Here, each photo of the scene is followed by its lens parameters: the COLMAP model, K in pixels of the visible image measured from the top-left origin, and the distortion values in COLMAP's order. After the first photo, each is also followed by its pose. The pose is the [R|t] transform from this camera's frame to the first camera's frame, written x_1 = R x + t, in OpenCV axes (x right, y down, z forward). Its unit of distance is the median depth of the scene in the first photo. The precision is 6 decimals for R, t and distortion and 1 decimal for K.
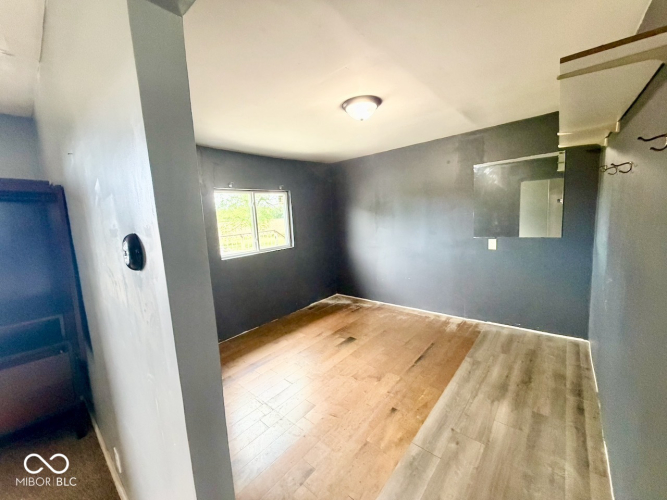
lens RADIAL K [[265.5, 0, 332.8], [0, 265.5, 249.3], [0, 0, 1]] dist [0.001174, -0.000053]
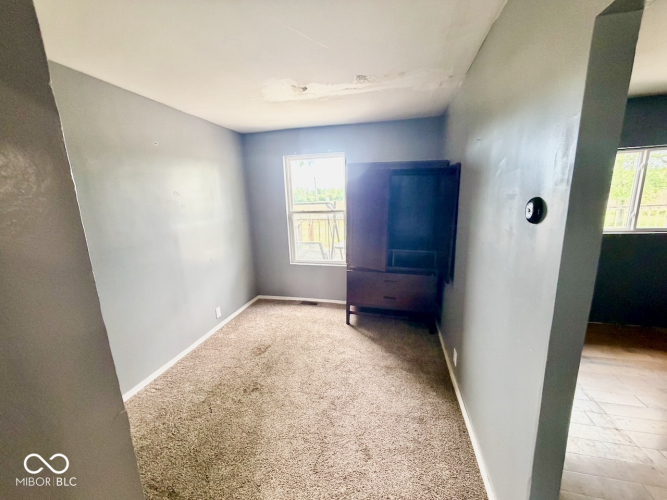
lens RADIAL K [[265.5, 0, 329.9], [0, 265.5, 250.5], [0, 0, 1]] dist [0.001174, -0.000053]
pose [[0.445341, 0.212848, -0.869694, 0.016677], [-0.104929, 0.977047, 0.185391, 0.029169], [0.889191, 0.008694, 0.457453, -0.253290]]
